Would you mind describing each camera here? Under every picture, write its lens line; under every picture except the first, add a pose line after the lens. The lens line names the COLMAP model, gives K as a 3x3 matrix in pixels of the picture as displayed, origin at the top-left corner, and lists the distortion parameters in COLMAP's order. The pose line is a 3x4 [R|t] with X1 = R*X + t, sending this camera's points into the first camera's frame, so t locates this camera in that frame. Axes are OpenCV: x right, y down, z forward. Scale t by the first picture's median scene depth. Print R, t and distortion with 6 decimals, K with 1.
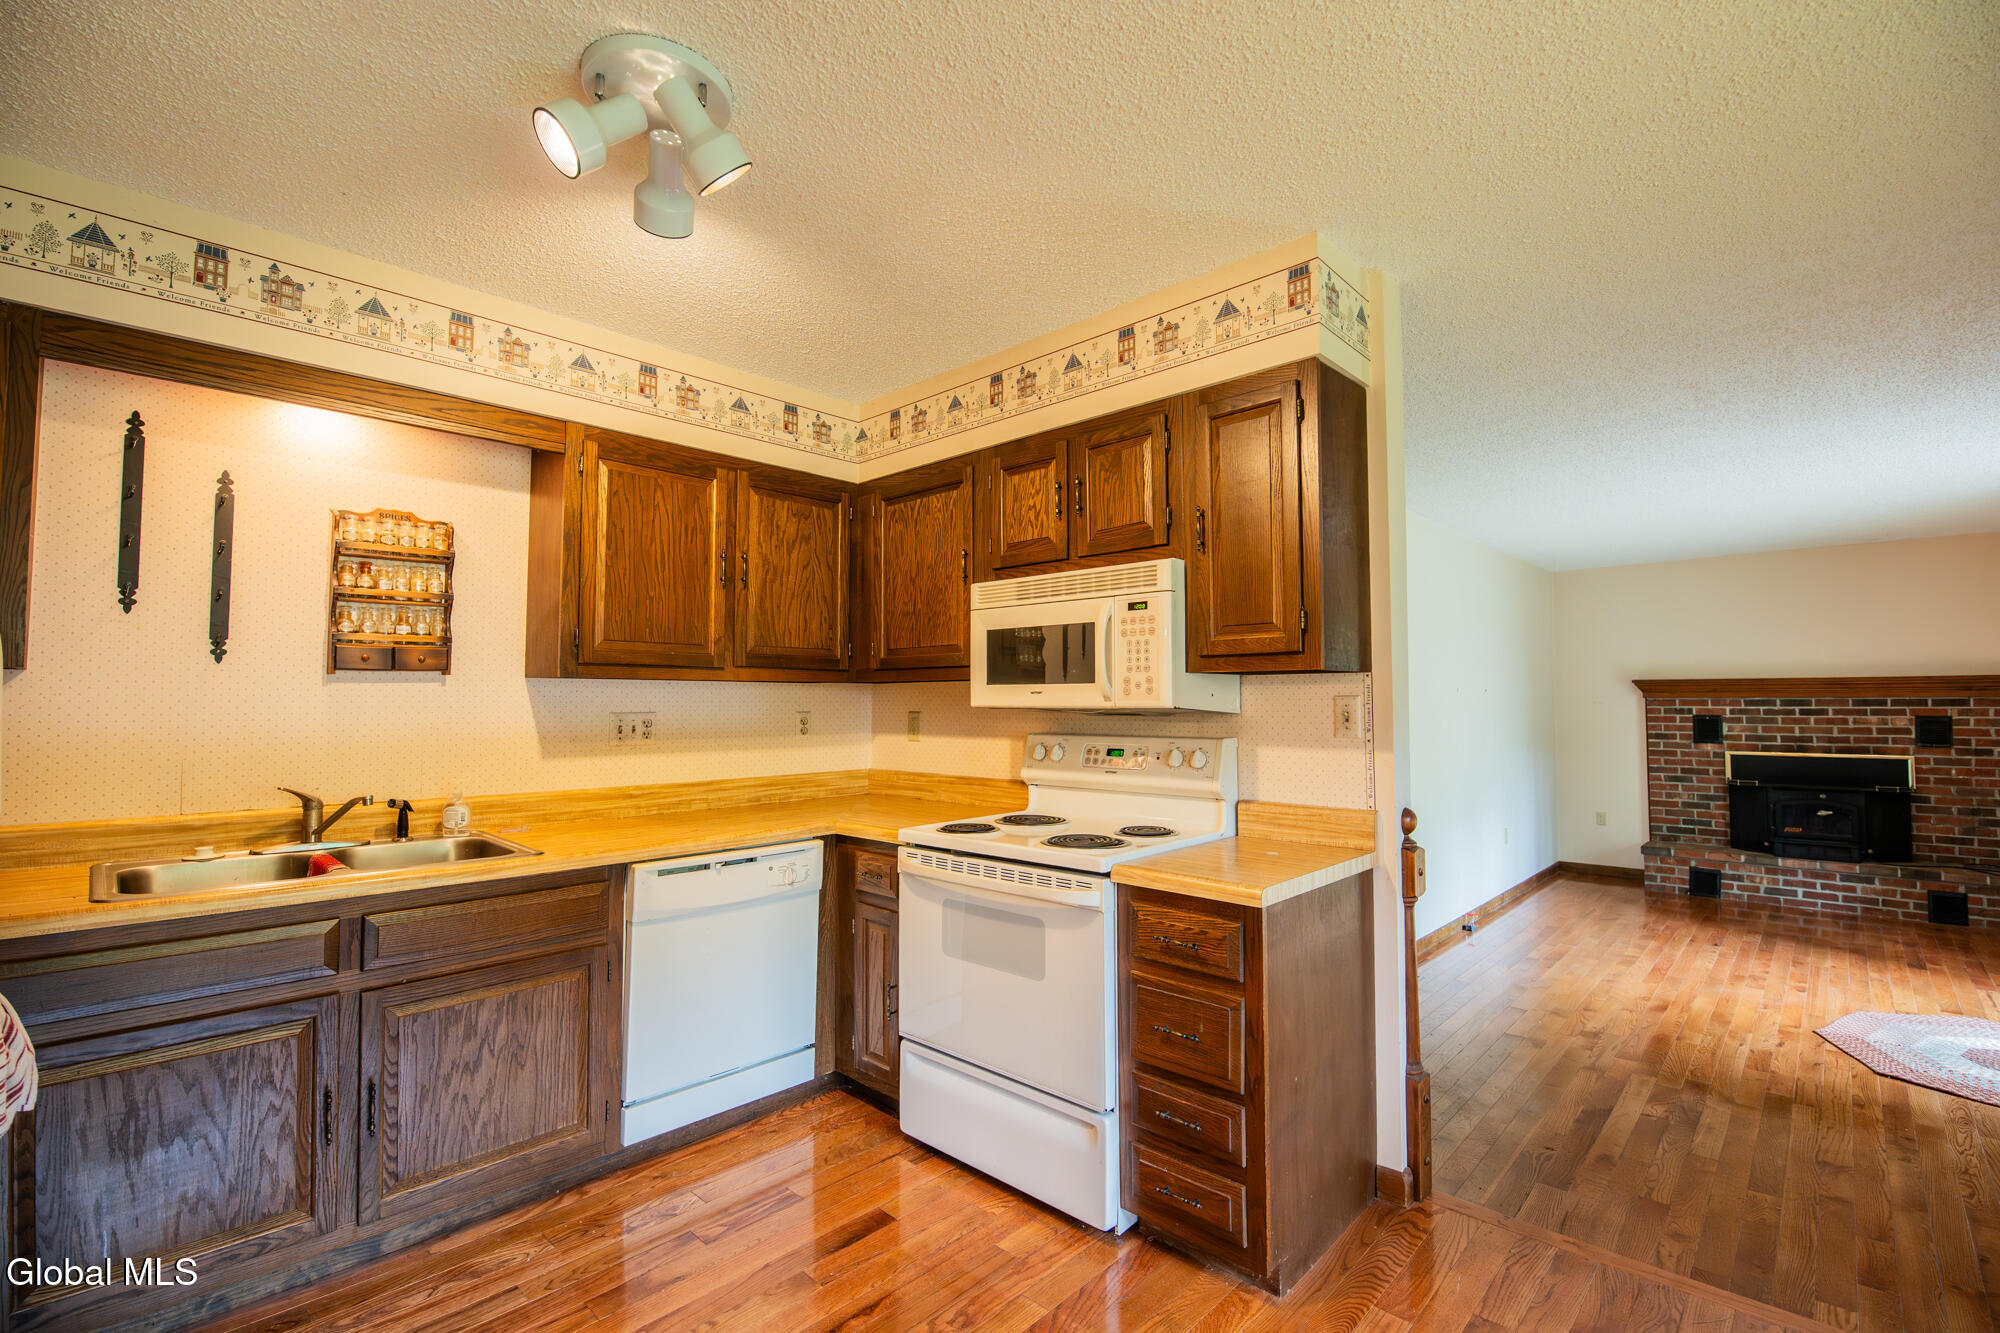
lens RADIAL K [[896.6, 0, 1001.1], [0, 896.6, 661.3], [0, 0, 1]] dist [0.000031, -0.010829]
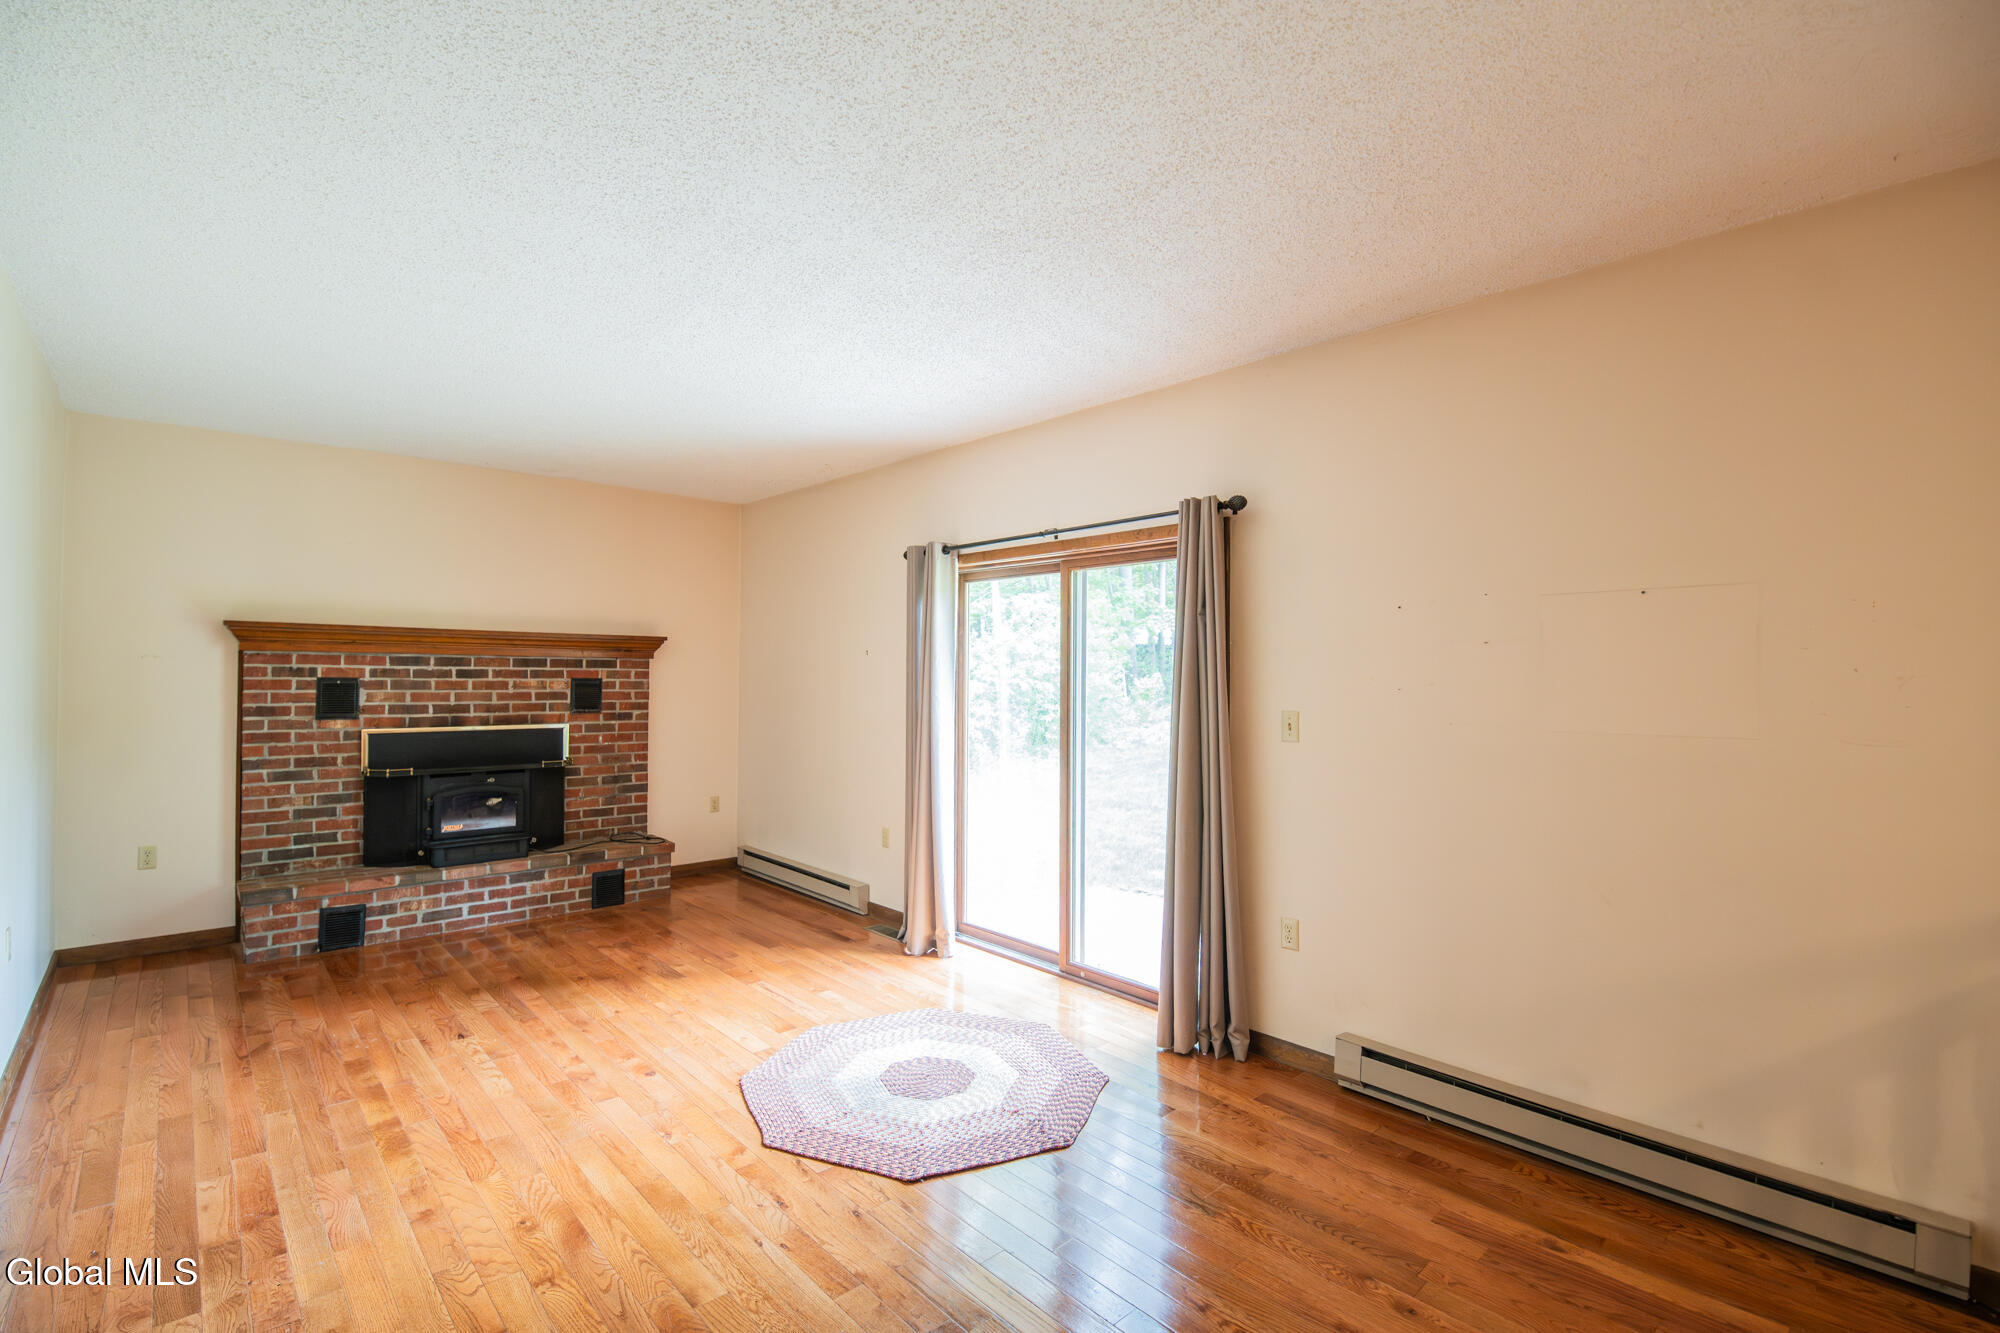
lens RADIAL K [[896.6, 0, 1004.0], [0, 896.6, 669.8], [0, 0, 1]] dist [0.000031, -0.010829]
pose [[0.059449, 0.006810, 0.998208, 0.168847], [-0.054649, 0.998499, -0.003558, 0.034316], [-0.996734, -0.054340, 0.059732, 0.538547]]
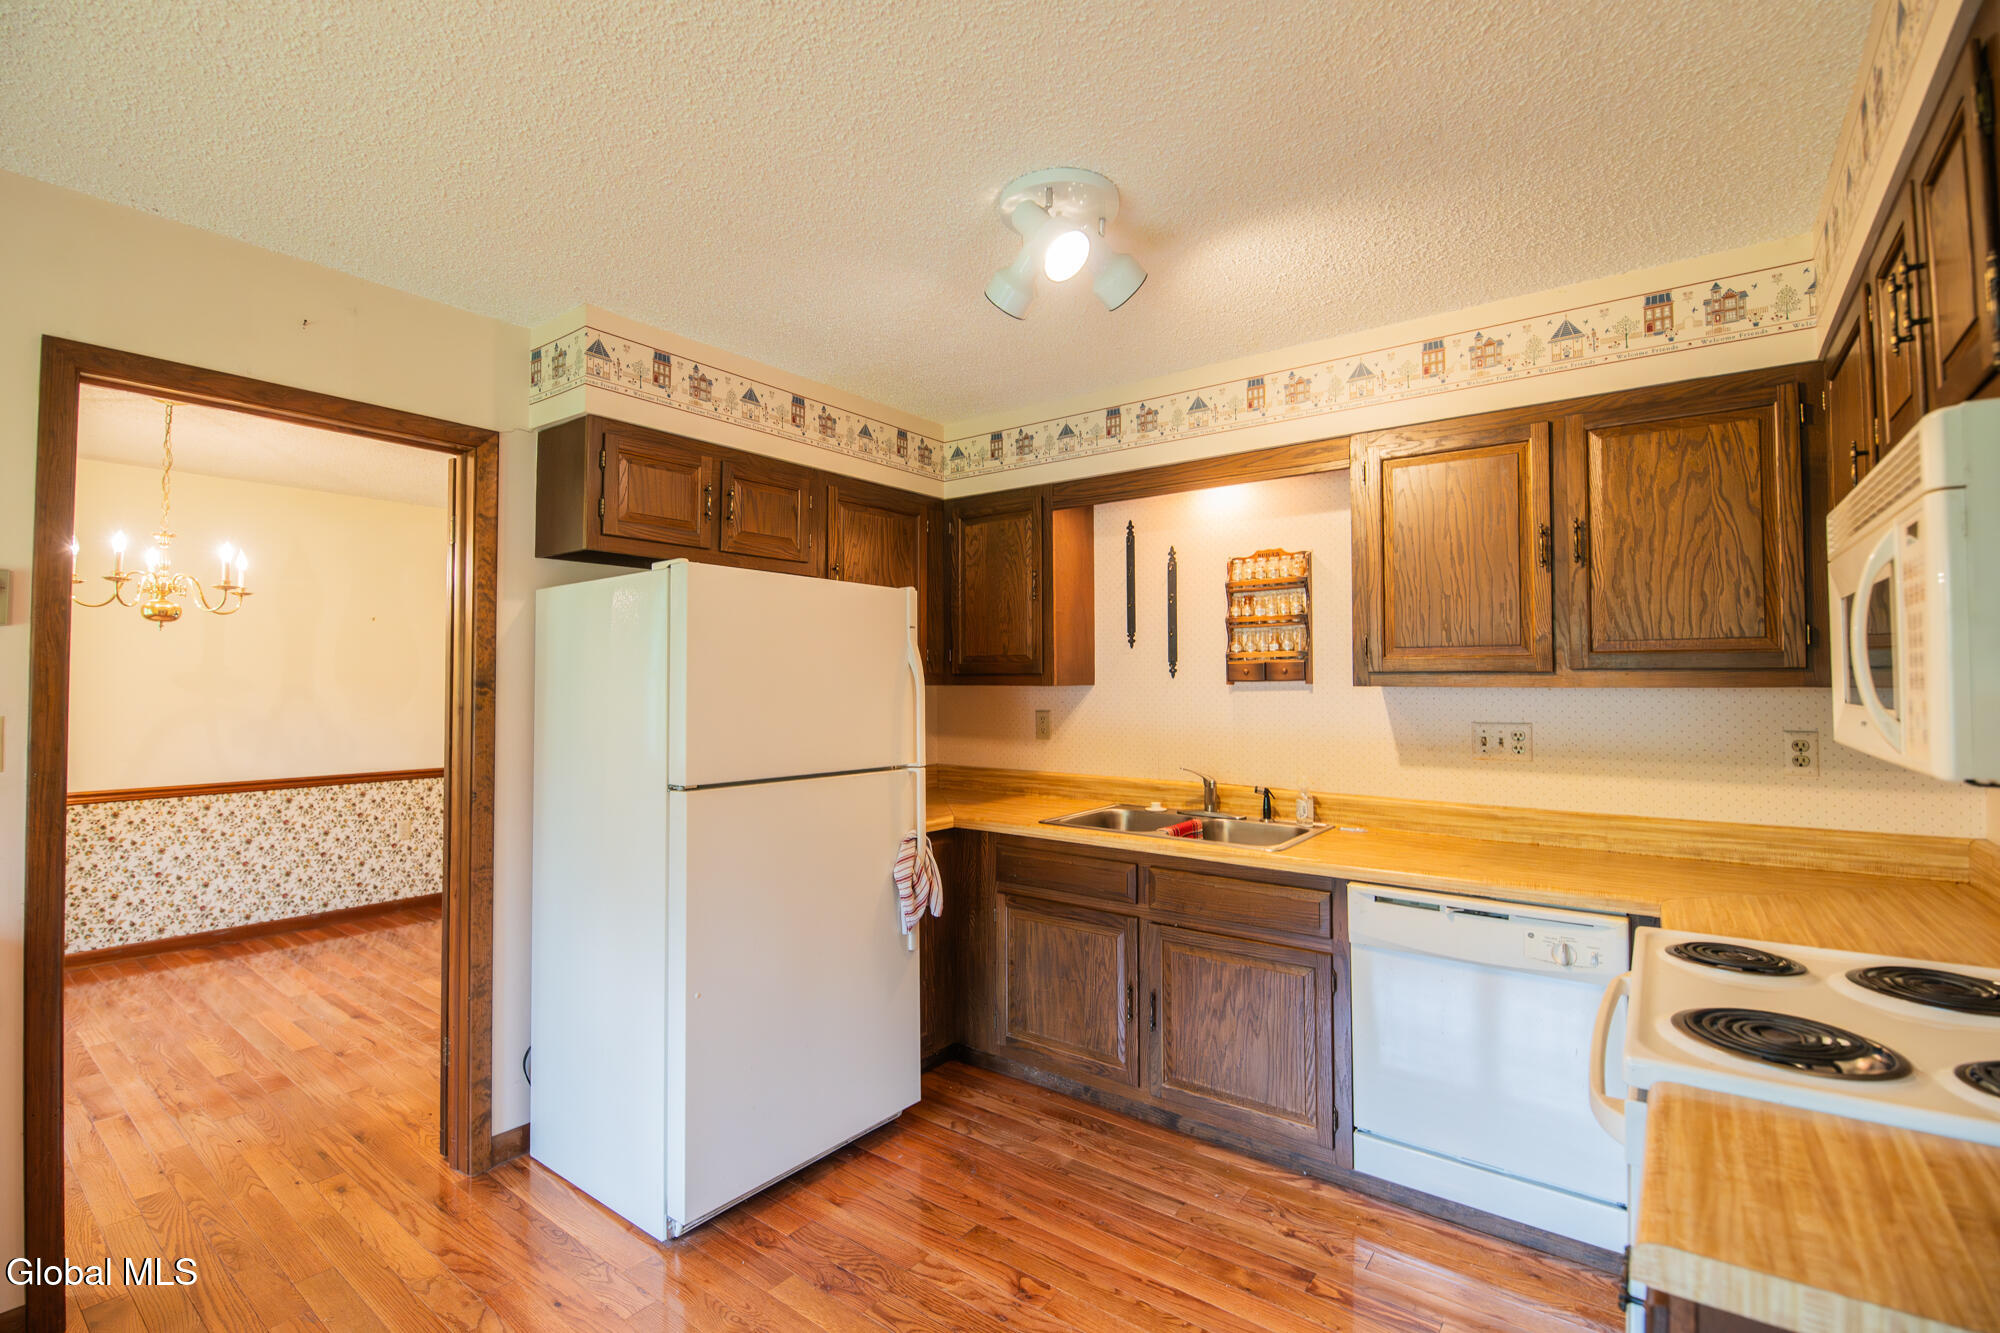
lens RADIAL K [[896.6, 0, 983.7], [0, 896.6, 653.1], [0, 0, 1]] dist [0.000031, -0.010829]
pose [[0.100145, -0.030659, -0.994500, 0.219316], [0.044133, 0.998678, -0.026344, -0.005541], [0.993994, -0.041252, 0.101365, 0.216229]]
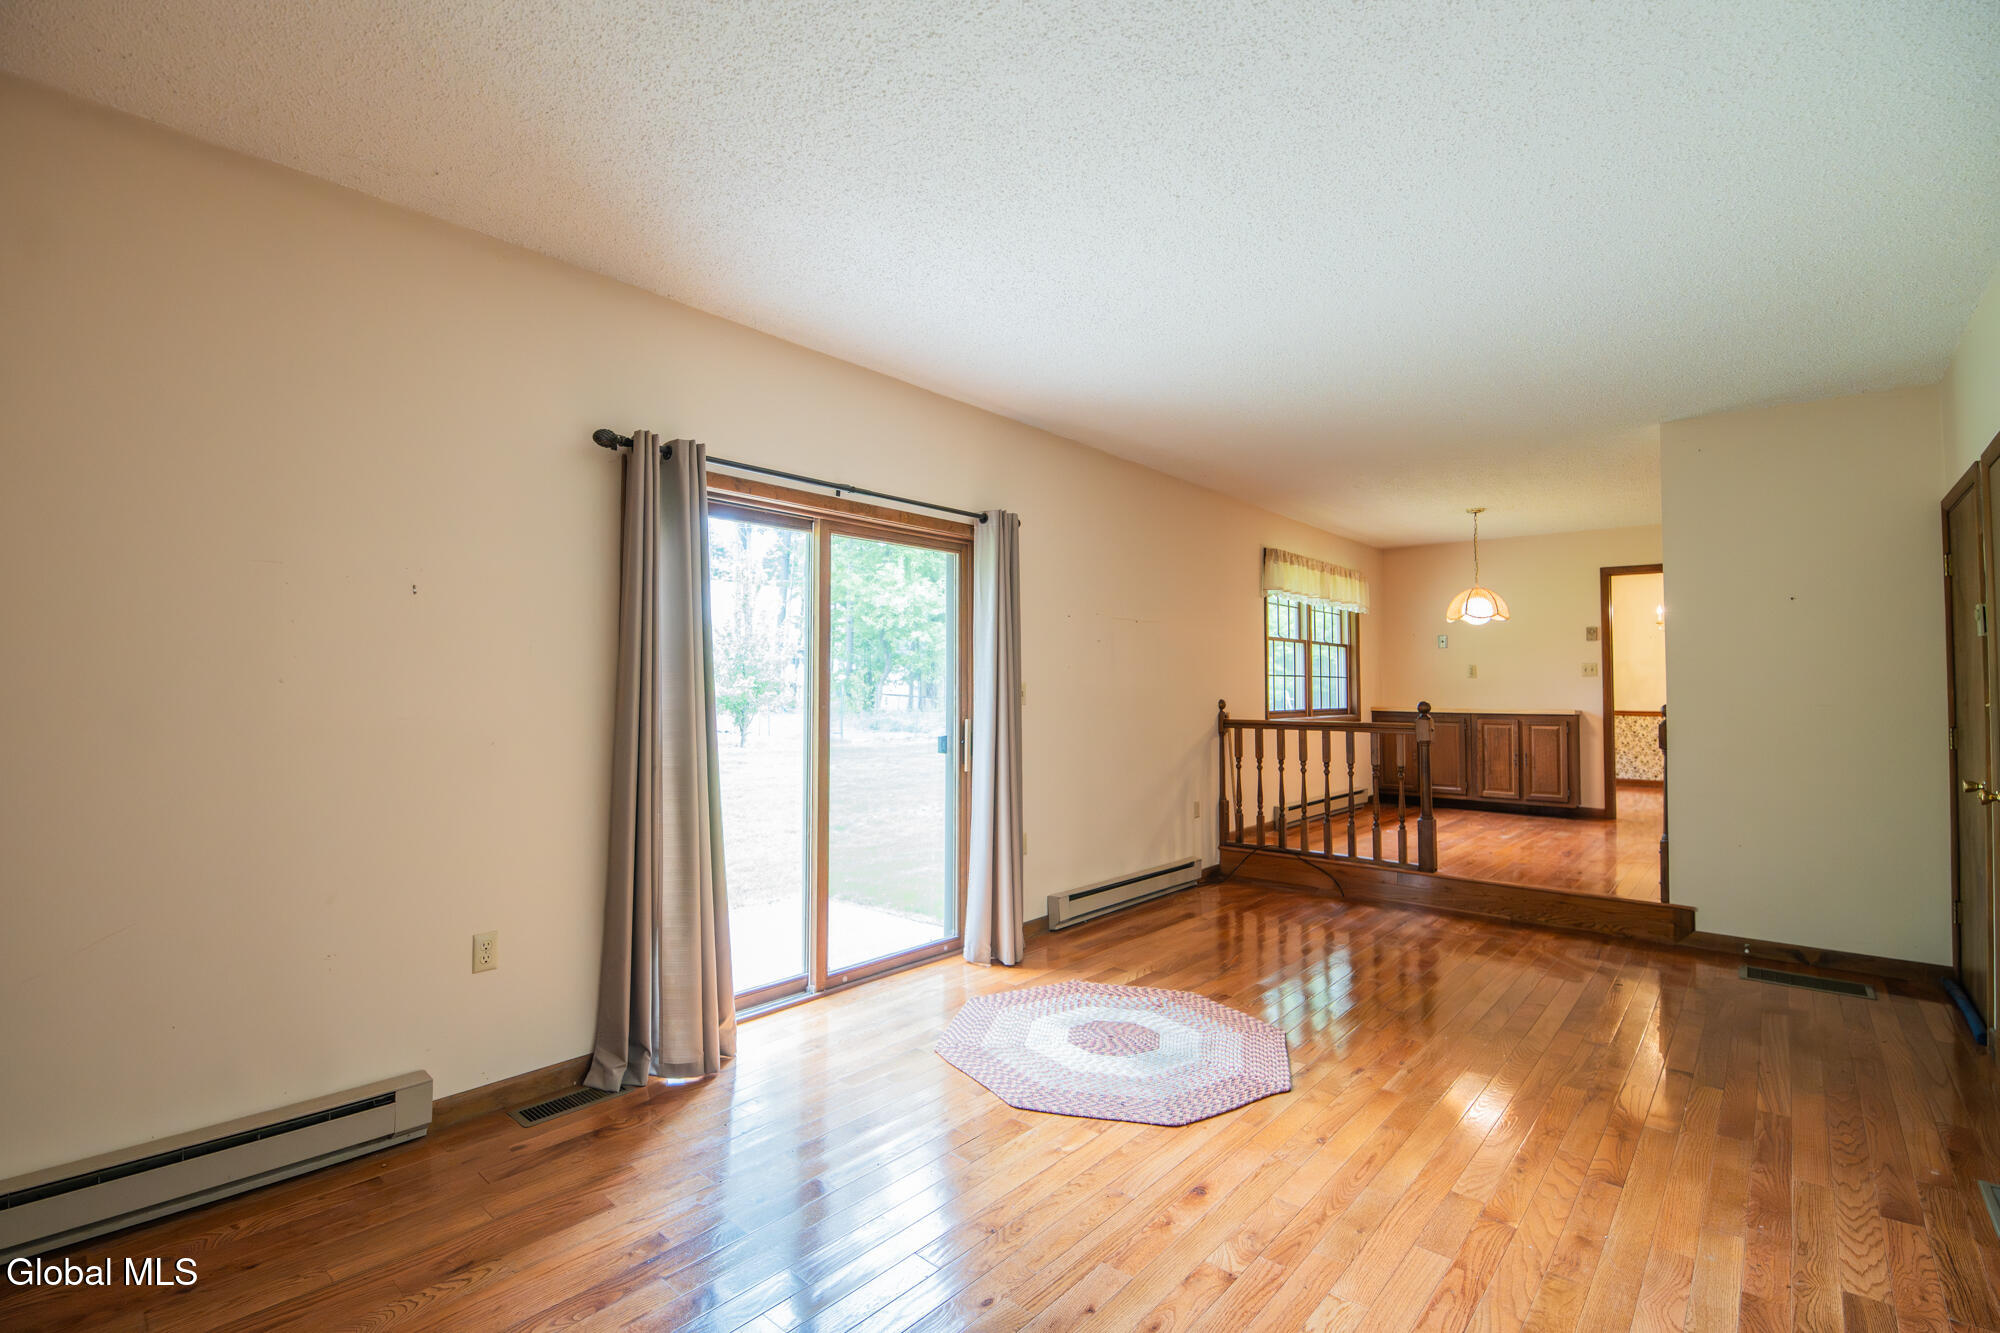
lens RADIAL K [[896.6, 0, 982.0], [0, 896.6, 663.5], [0, 0, 1]] dist [0.000031, -0.010829]
pose [[-0.999545, -0.002117, -0.030077, 0.798641], [0.000067, 0.997375, -0.072406, 0.088341], [0.030151, -0.072375, -0.996922, 1.163981]]
